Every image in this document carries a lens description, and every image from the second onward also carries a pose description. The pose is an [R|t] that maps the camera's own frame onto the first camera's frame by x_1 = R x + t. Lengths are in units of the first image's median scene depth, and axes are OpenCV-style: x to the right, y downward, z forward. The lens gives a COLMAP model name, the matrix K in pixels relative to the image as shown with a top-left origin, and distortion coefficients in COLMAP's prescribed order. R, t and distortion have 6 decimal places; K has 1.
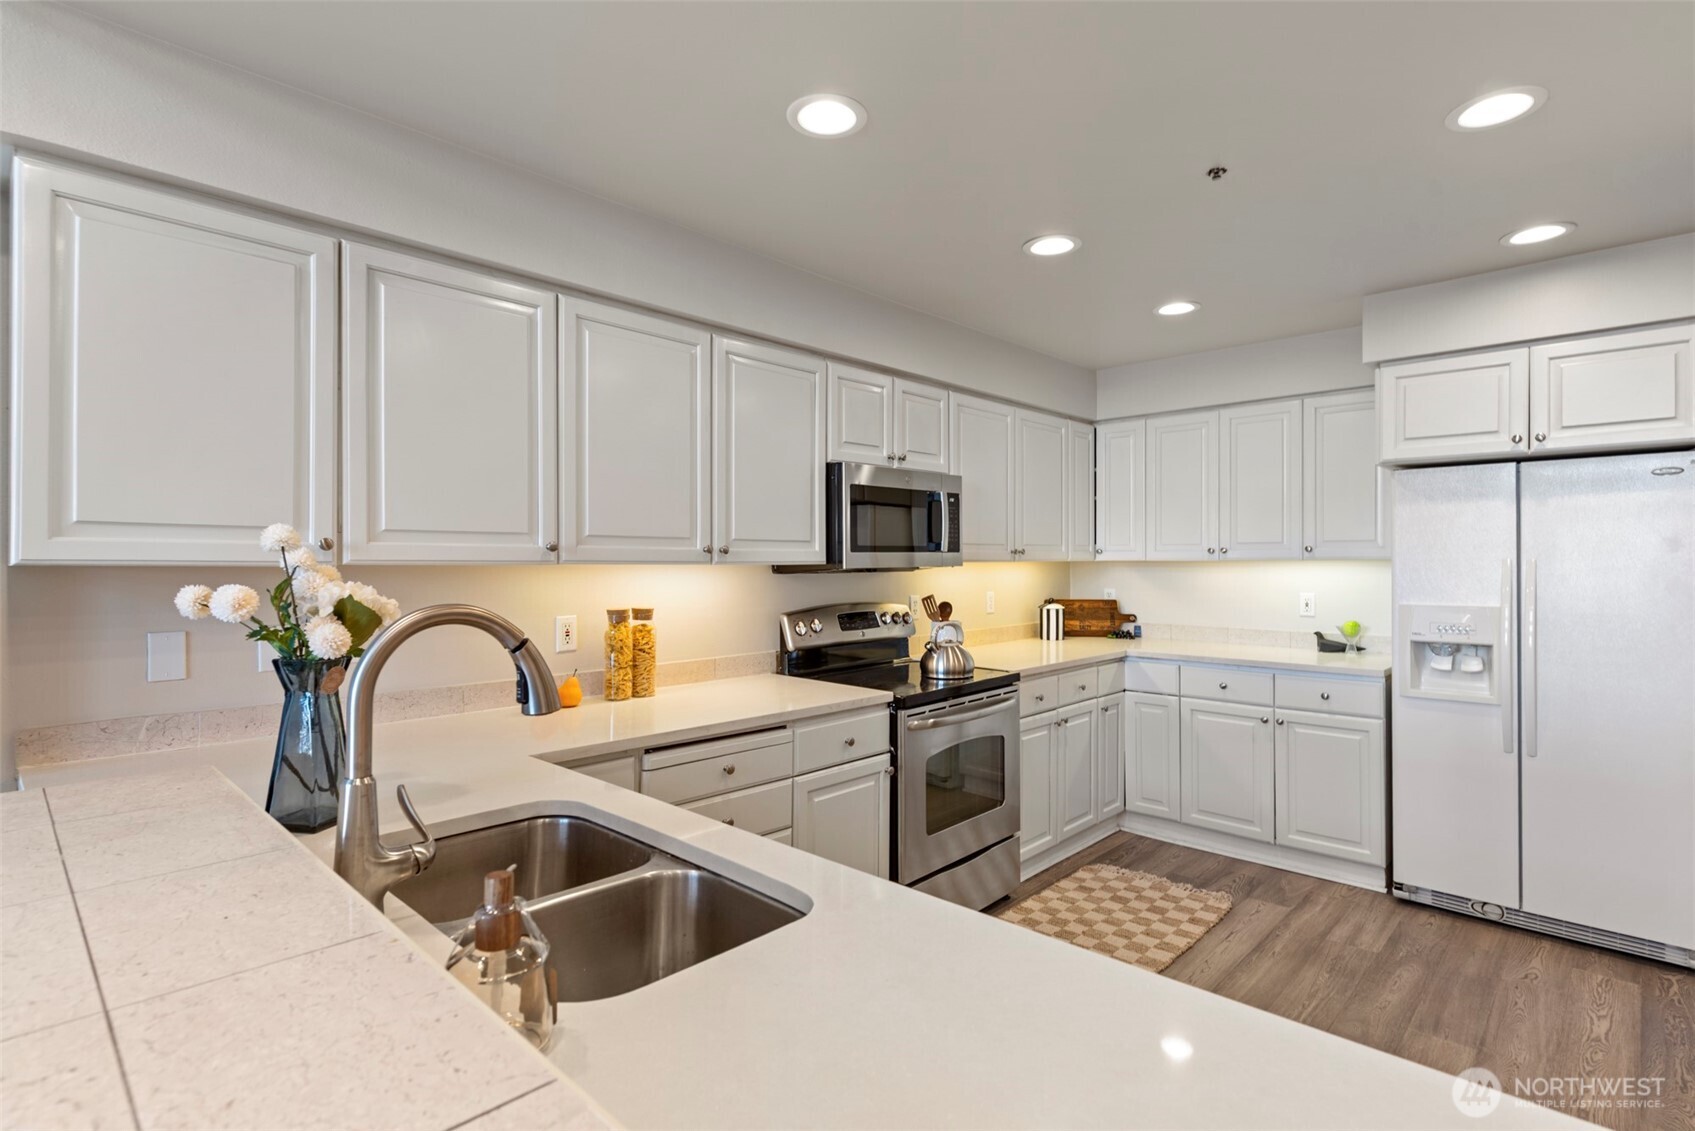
lens RADIAL K [[861.4, 0, 822.4], [0, 861.4, 555.6], [0, 0, 1]] dist [0.017043, -0.000256]
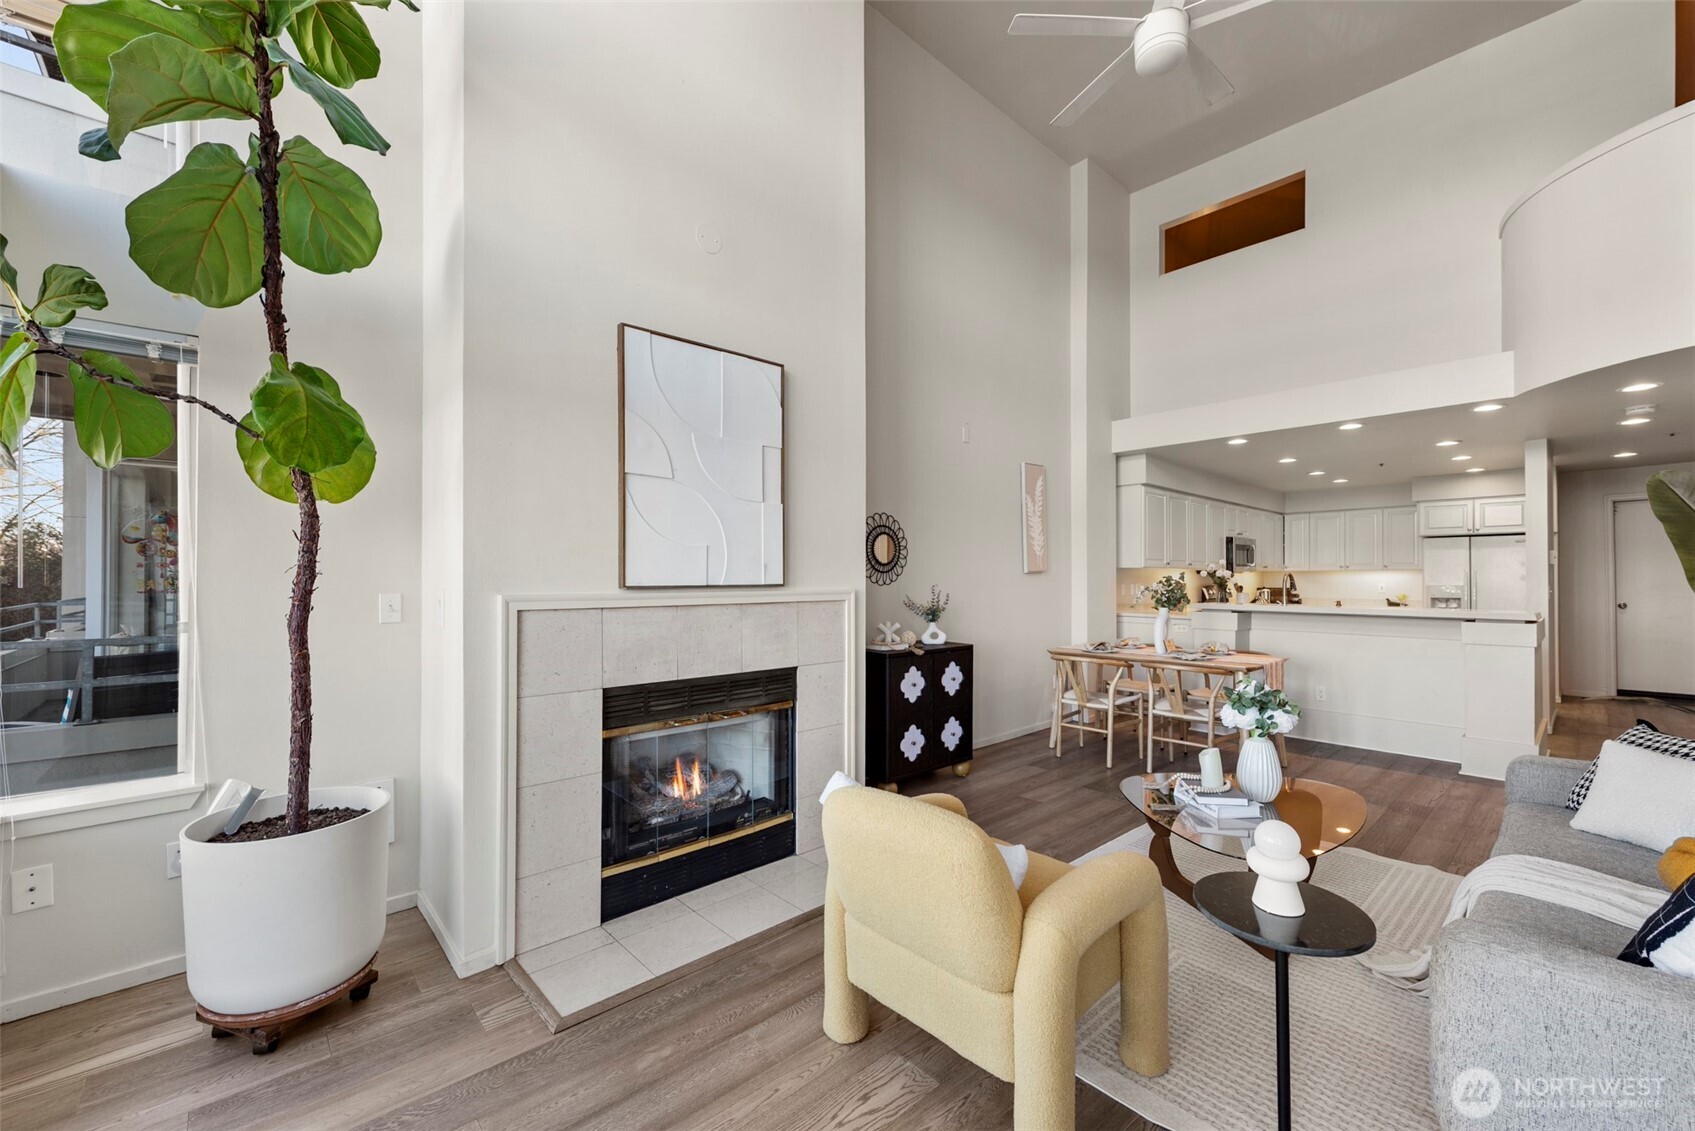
lens RADIAL K [[671.7, 0, 839.1], [0, 671.7, 578.3], [0, 0, 1]] dist [0.016013, -0.004668]
pose [[0.996385, 0.003684, -0.084877, -1.093323], [-0.003233, 0.999980, 0.005451, 0.027605], [0.084896, -0.005157, 0.996376, -1.417874]]
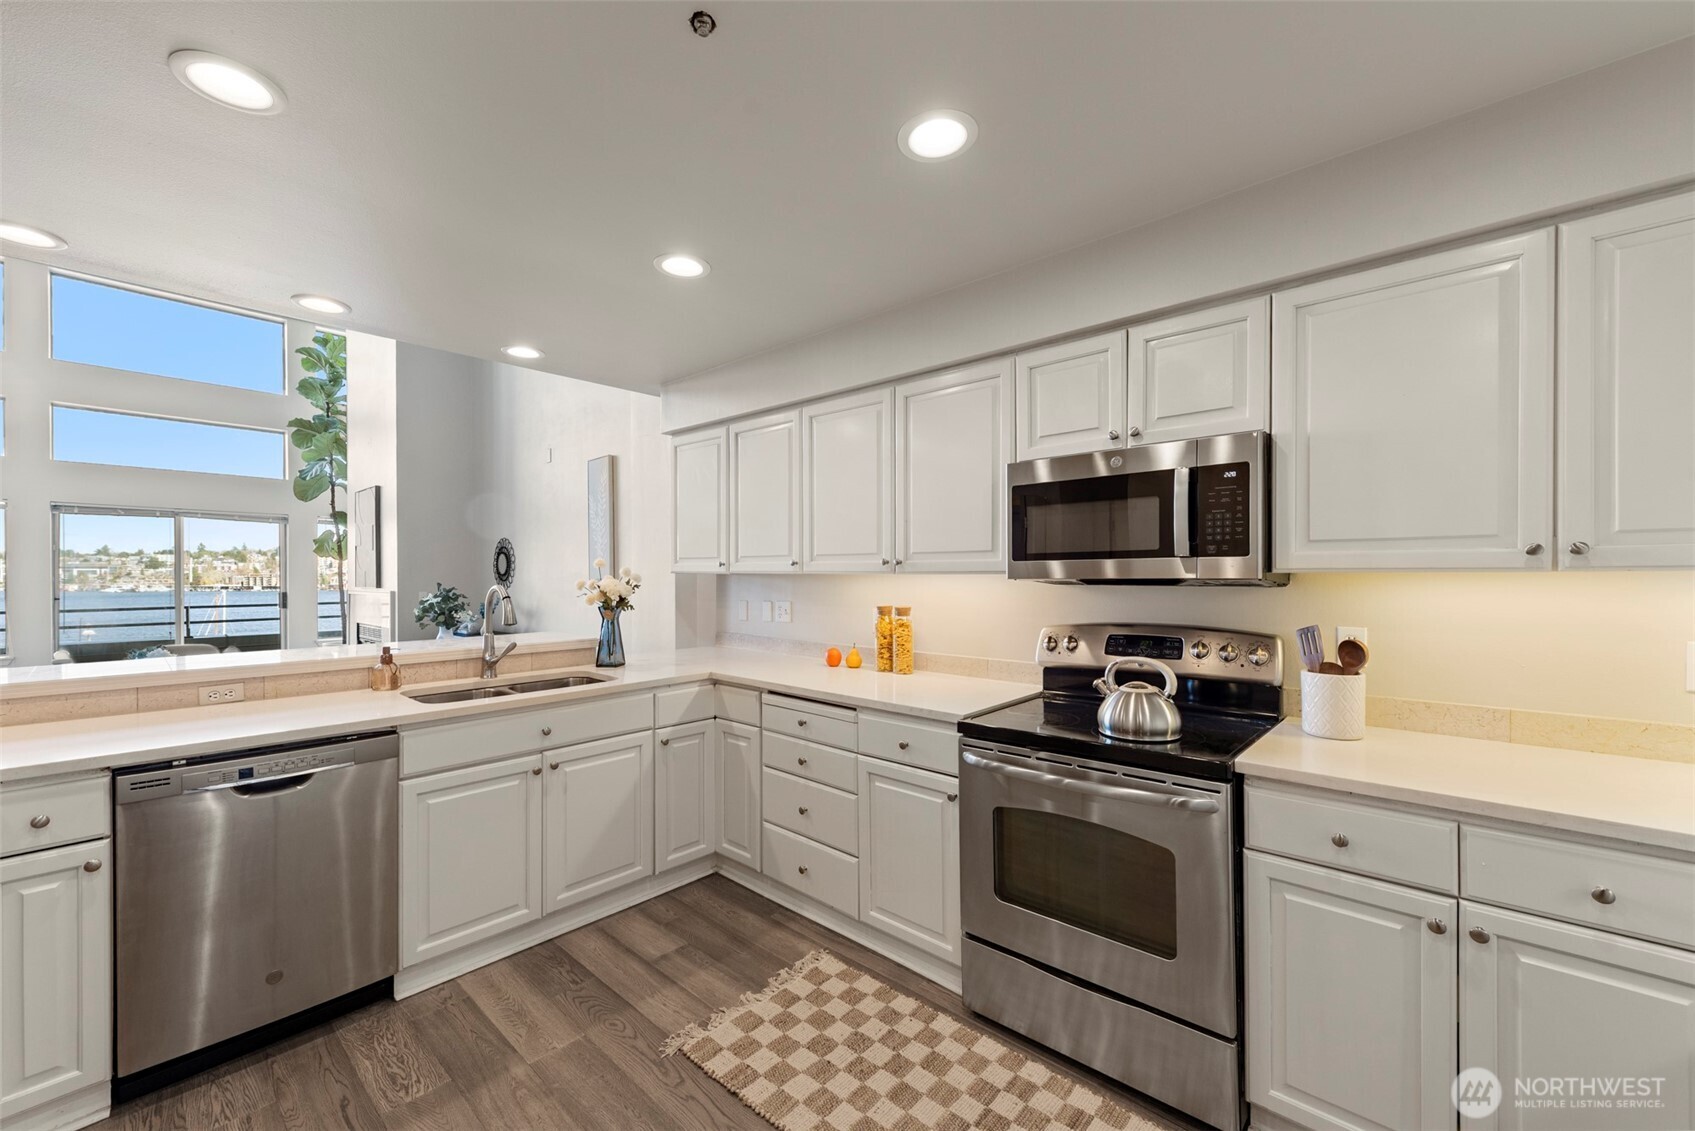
lens RADIAL K [[671.7, 0, 839.1], [0, 671.7, 578.3], [0, 0, 1]] dist [0.016013, -0.004668]
pose [[0.010314, 0.008296, -0.999912, 0.694340], [0.005478, 0.999950, 0.008353, 0.006540], [0.999932, -0.005564, 0.010268, 0.757927]]
